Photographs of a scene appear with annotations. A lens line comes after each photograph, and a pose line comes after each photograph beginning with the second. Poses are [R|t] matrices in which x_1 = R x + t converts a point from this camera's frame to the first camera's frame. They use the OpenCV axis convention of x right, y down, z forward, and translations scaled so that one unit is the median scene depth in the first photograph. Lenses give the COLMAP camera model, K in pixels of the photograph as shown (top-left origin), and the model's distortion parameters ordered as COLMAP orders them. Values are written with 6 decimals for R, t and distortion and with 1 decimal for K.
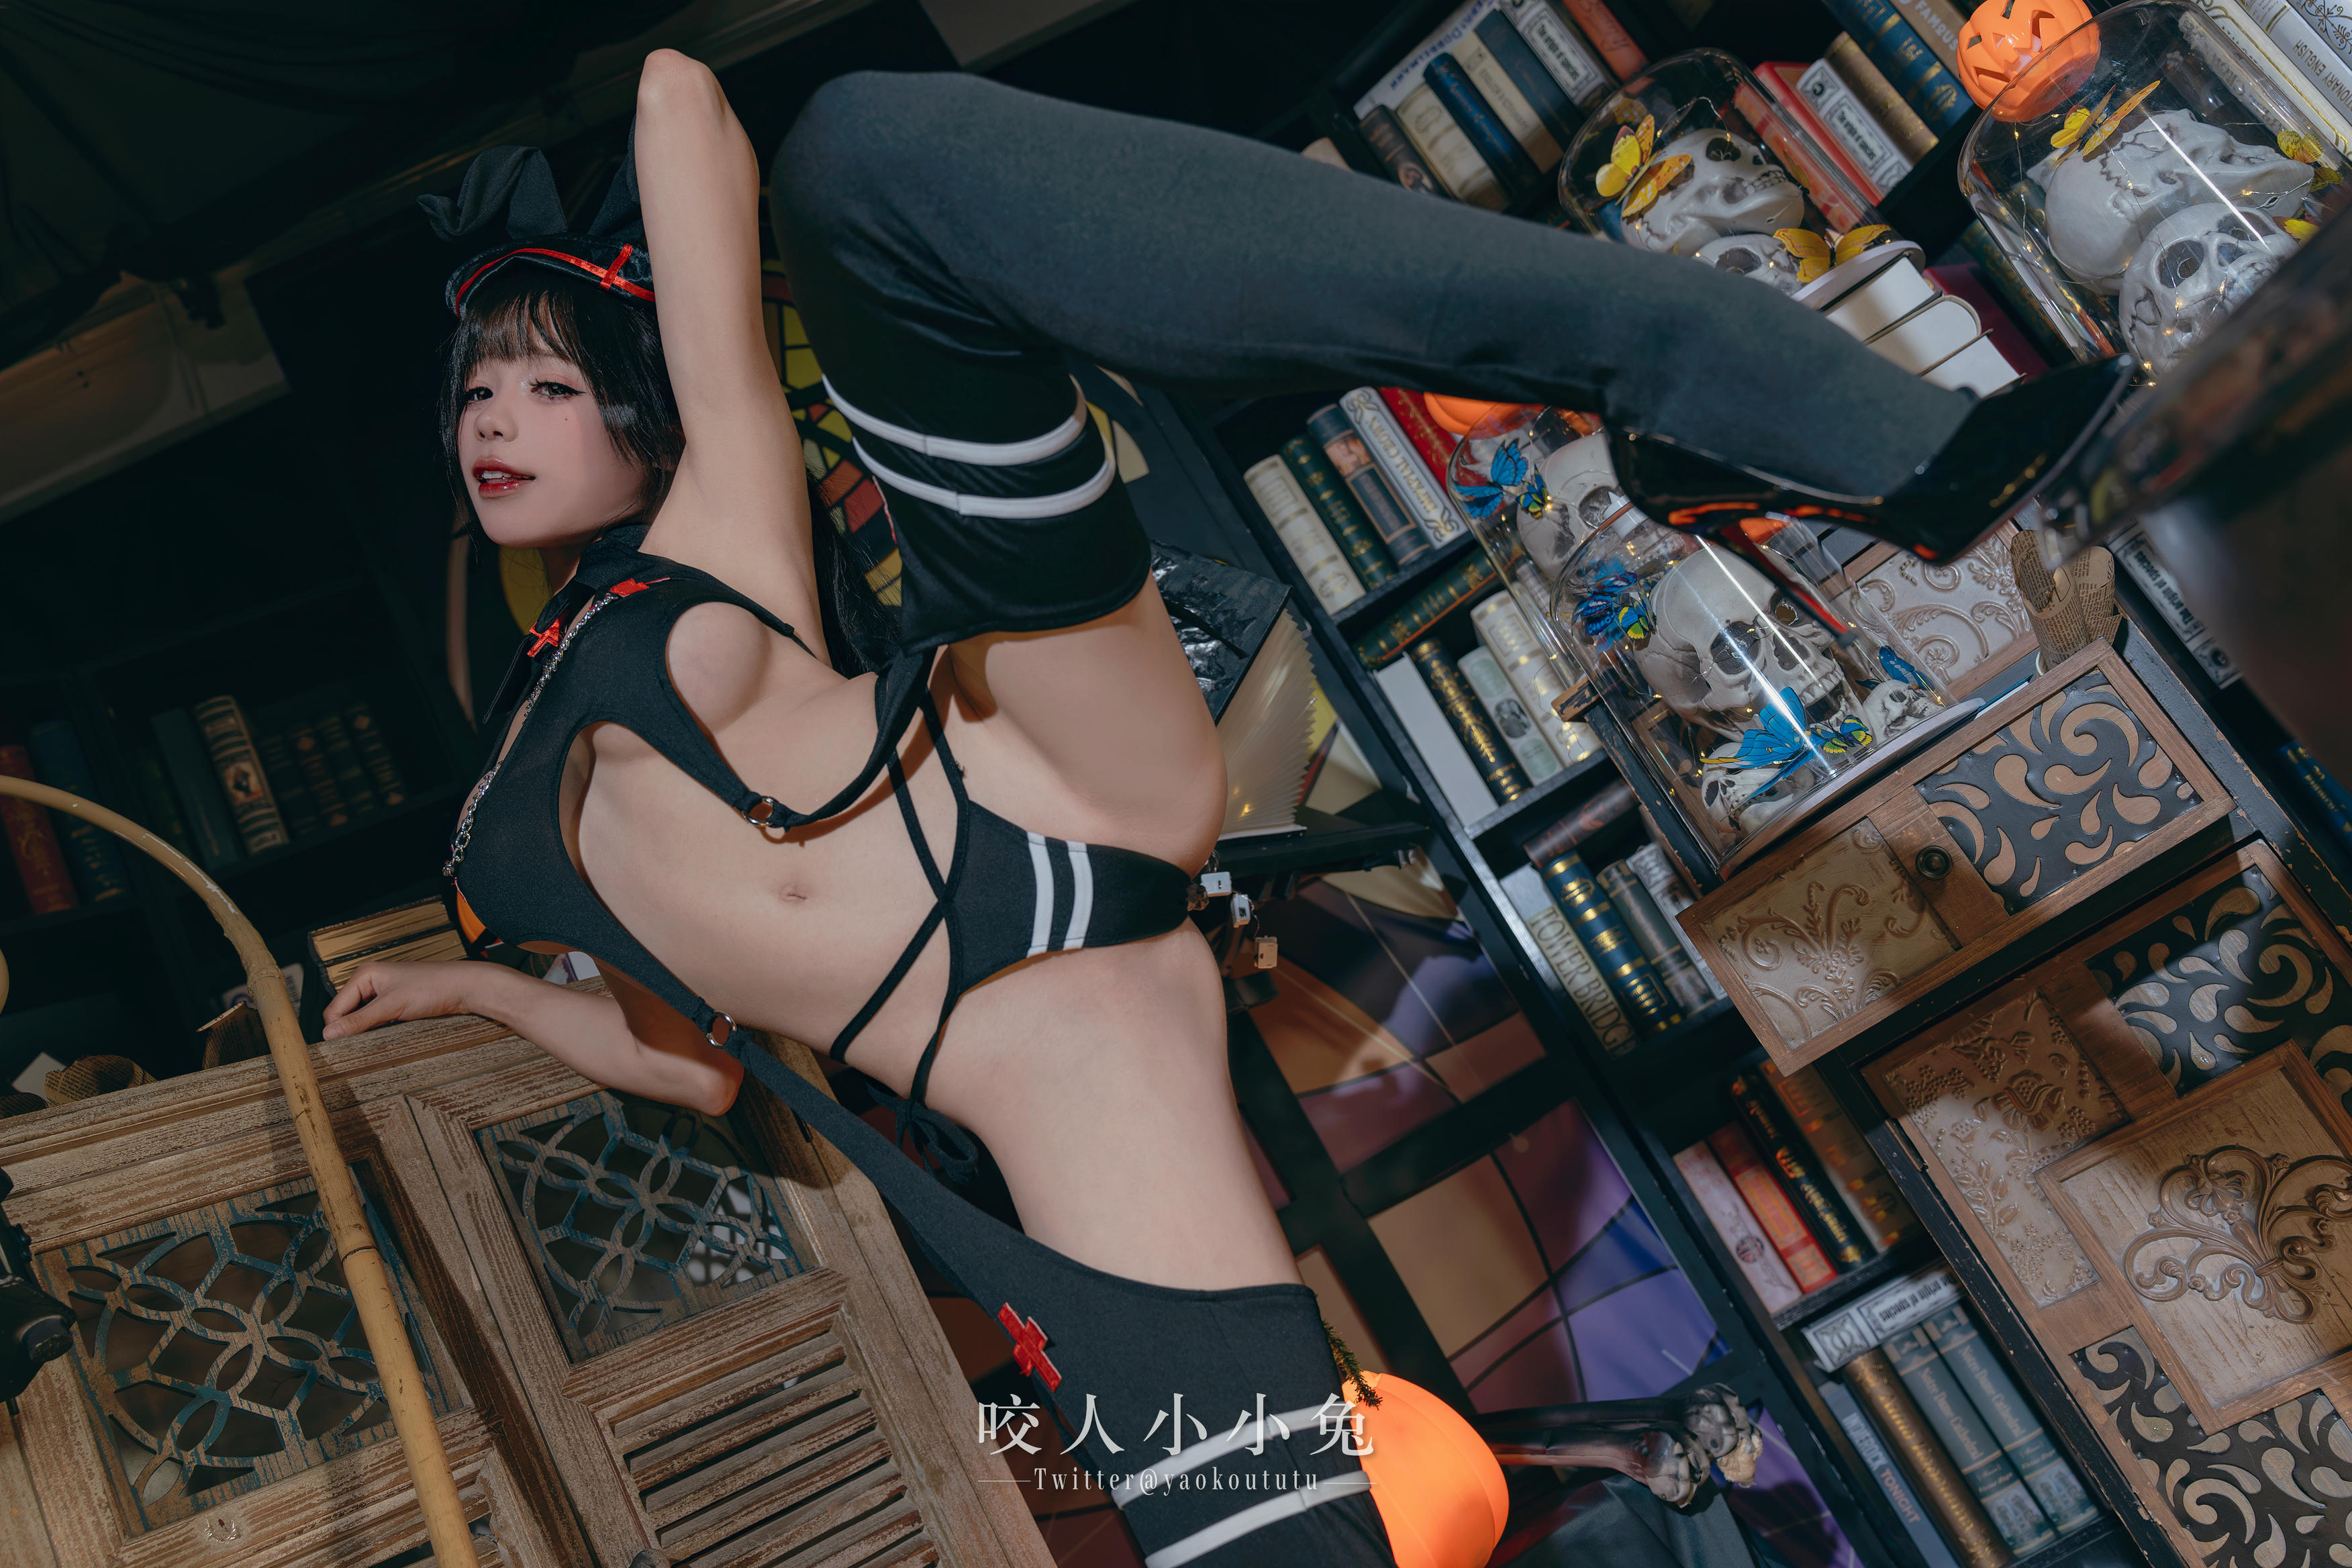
lens RADIAL K [[1835.3, 0, 1173.7], [0, 1835.3, 842.4], [0, 0, 1]] dist [0.002472, 0.001338]
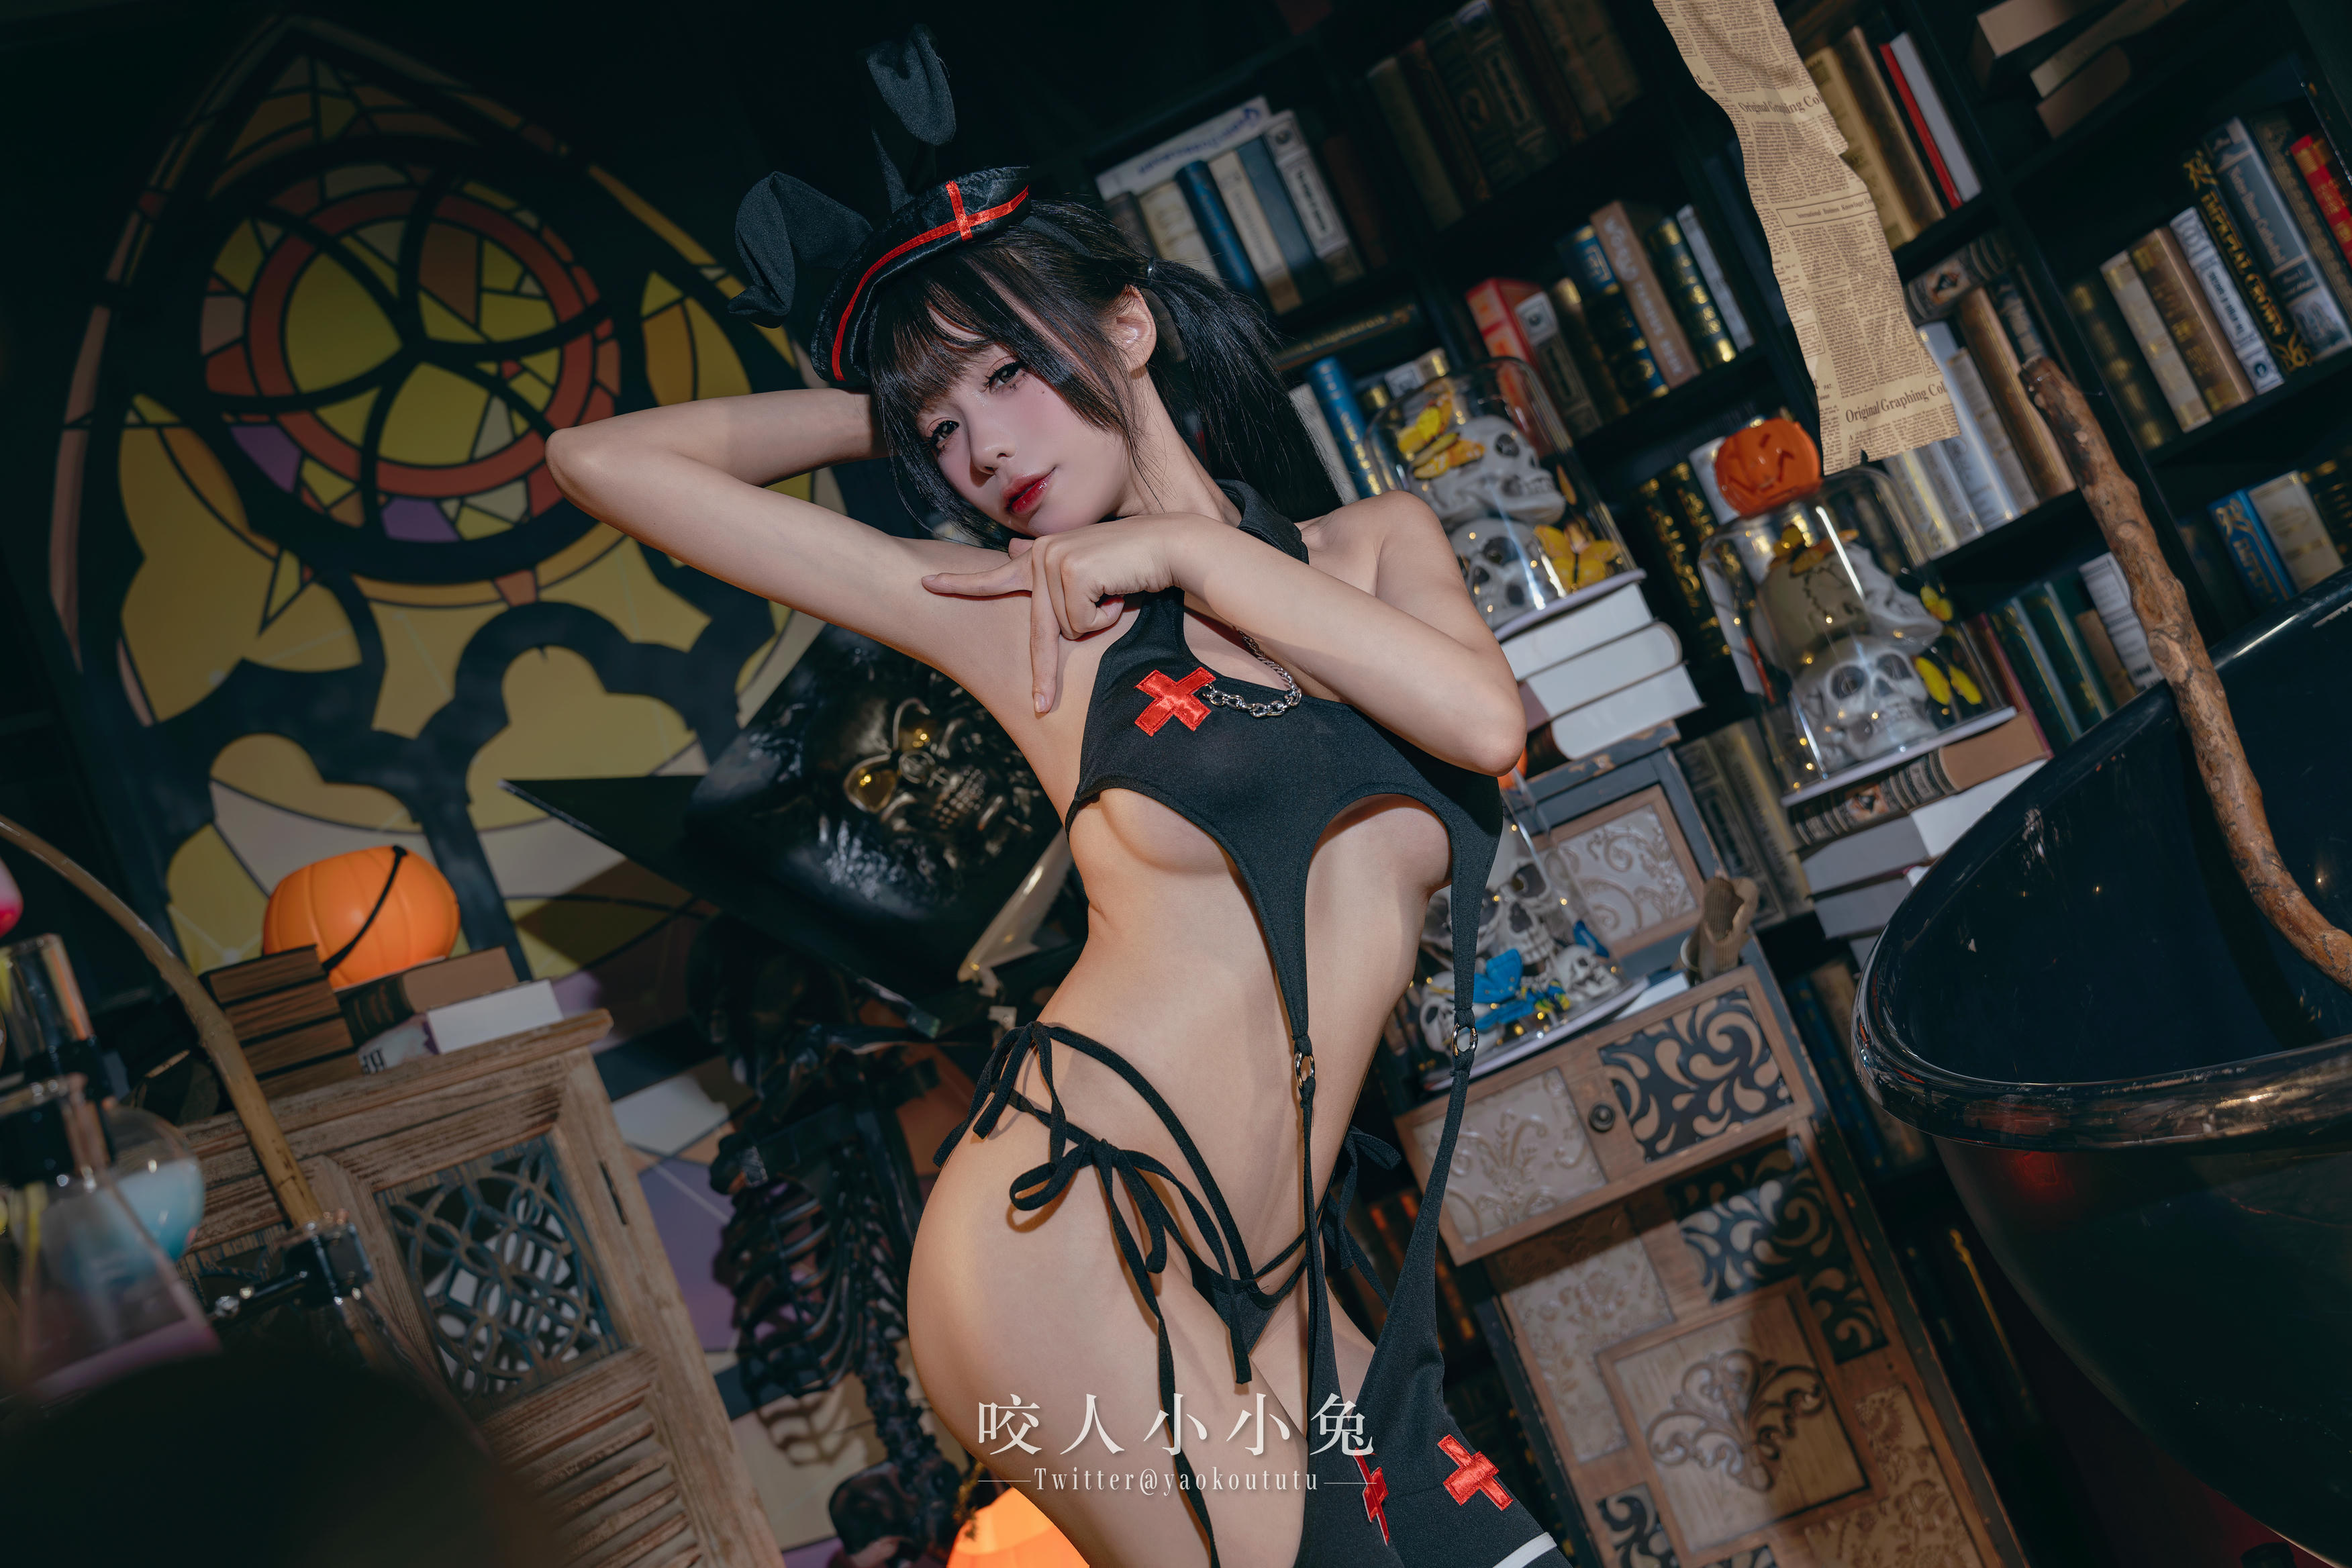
lens RADIAL K [[2324.3, 0, 1174.3], [0, 2324.3, 753.7], [0, 0, 1]] dist [0.043360, -0.179883]
pose [[0.917586, 0.182990, 0.352917, -0.429955], [-0.188054, 0.981951, -0.020206, -0.133991], [-0.350245, -0.047827, 0.935436, -0.350802]]
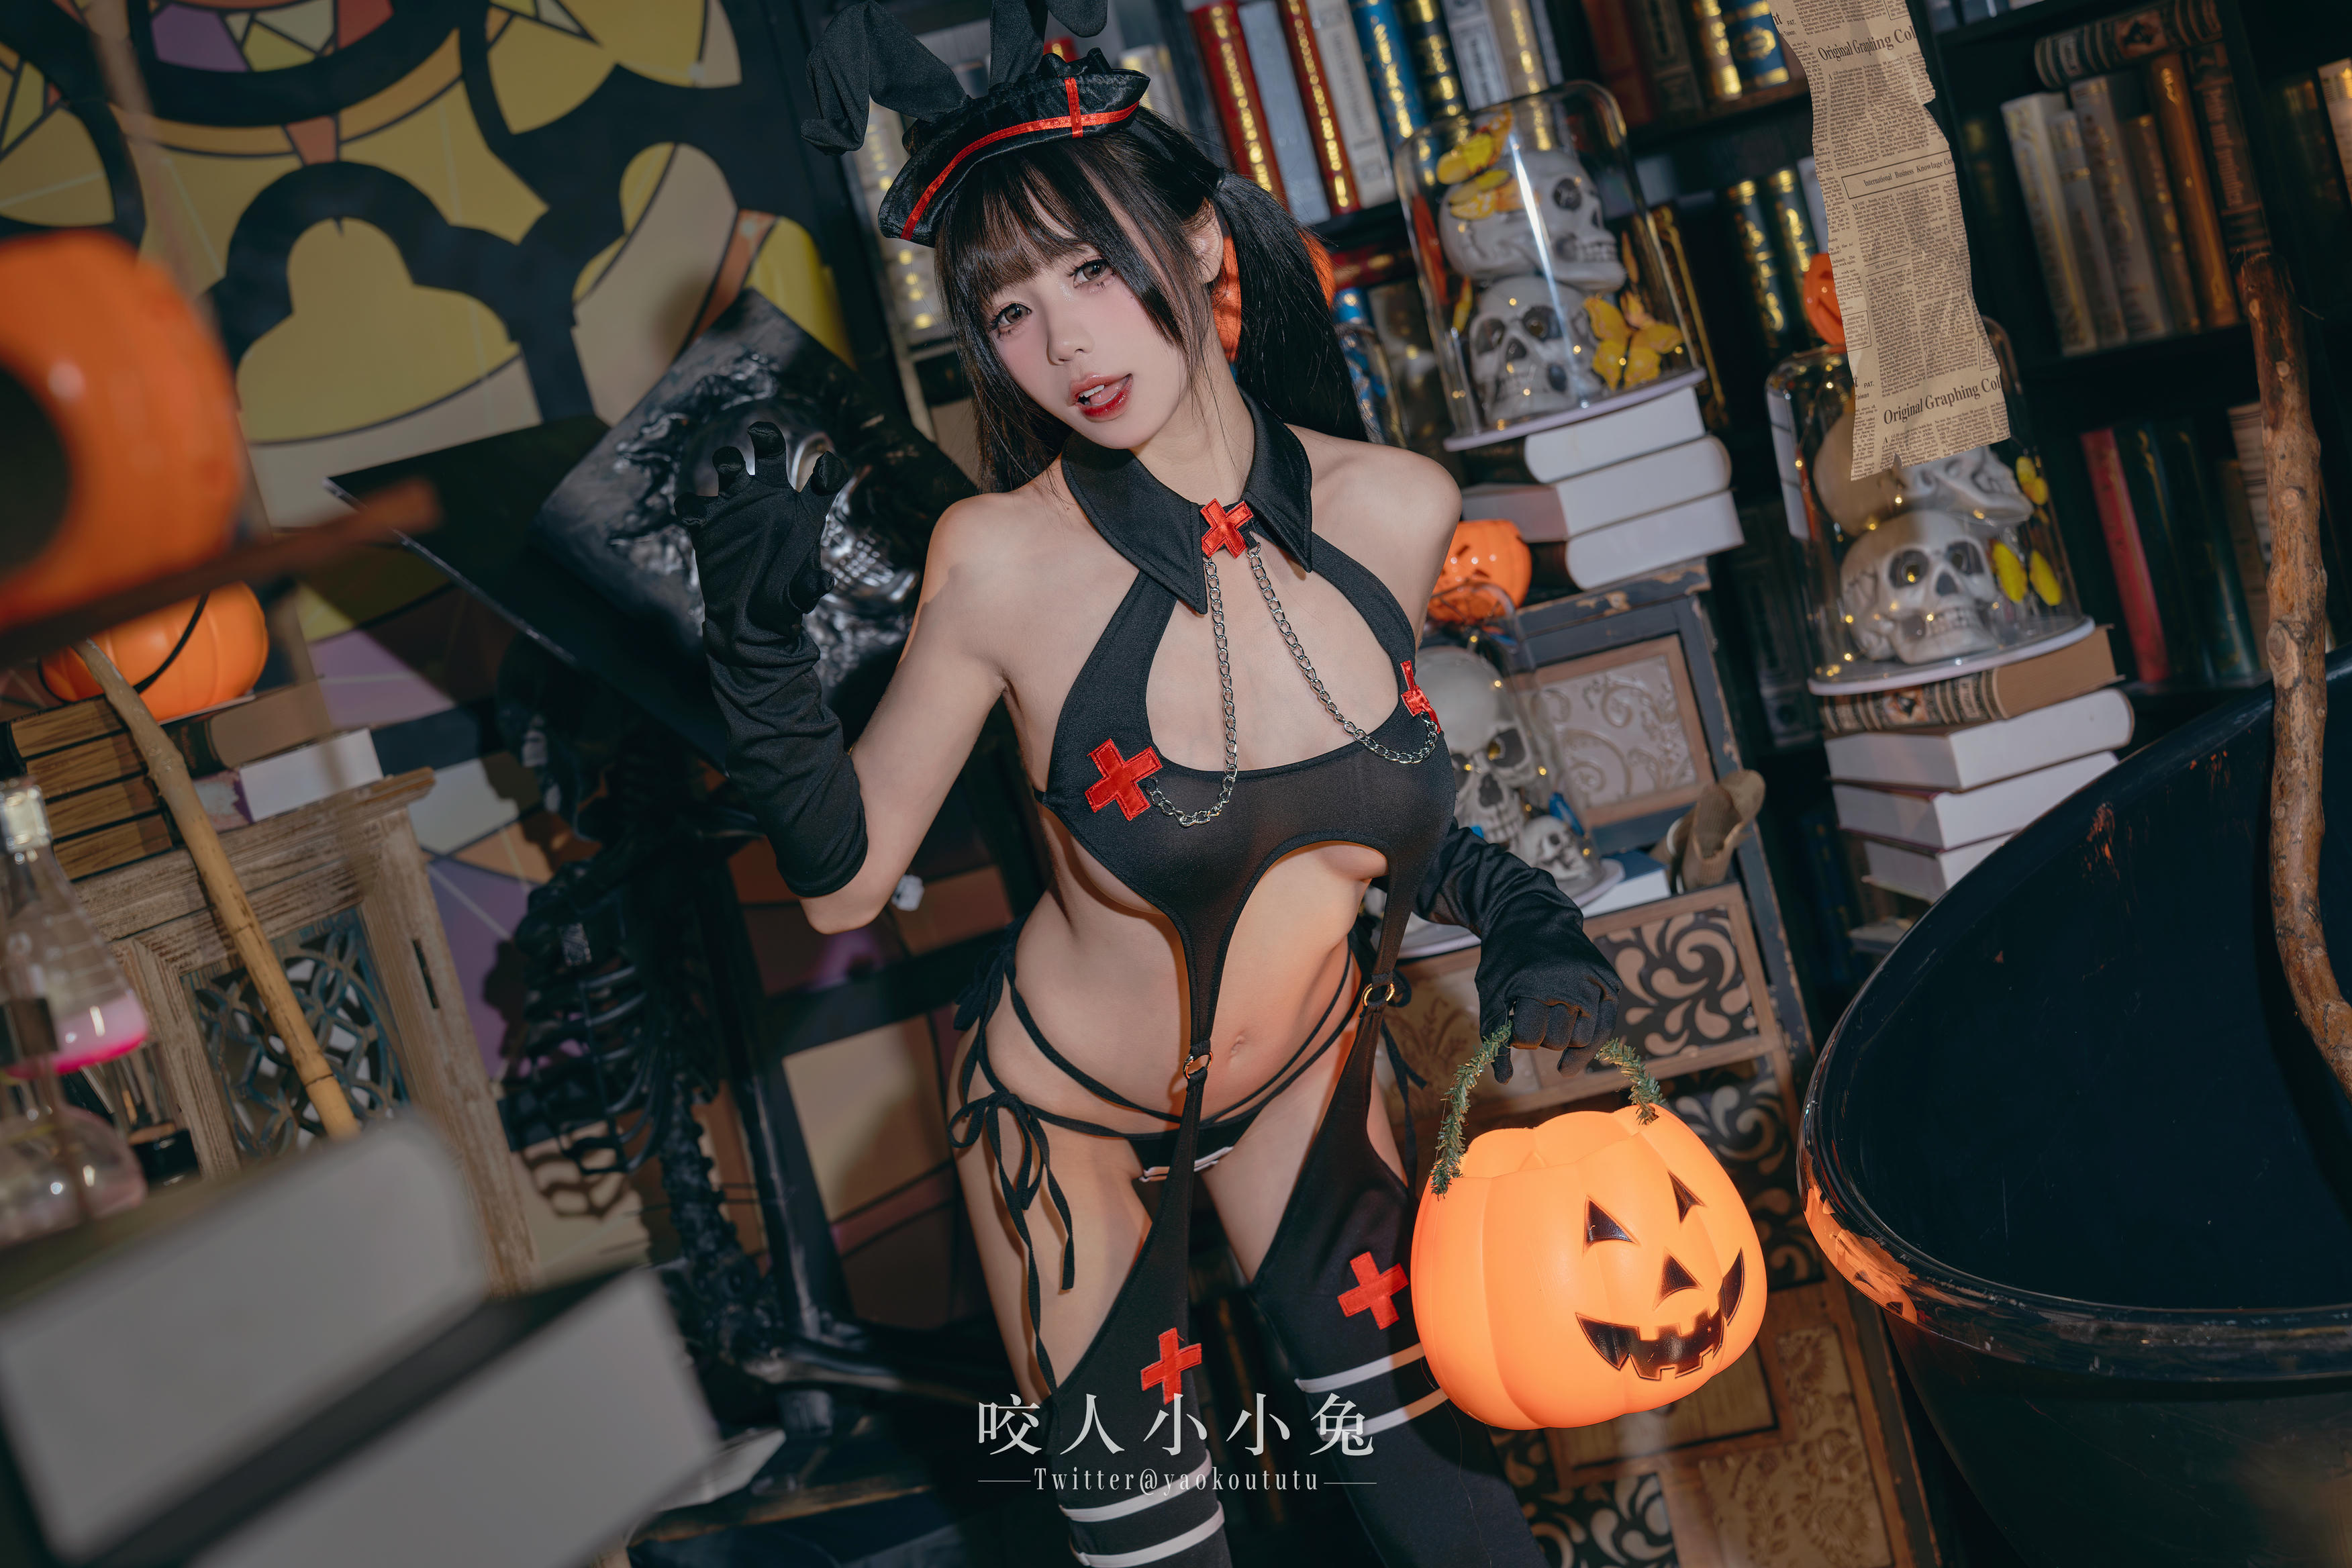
lens RADIAL K [[3484.2, 0, 1131.0], [0, 3484.2, 780.4], [0, 0, 1]] dist [0.009156, 0.024753]
pose [[0.878426, 0.211116, 0.428716, -0.694964], [-0.315454, 0.930059, 0.188358, -0.414795], [-0.358966, -0.300699, 0.883586, -0.686916]]
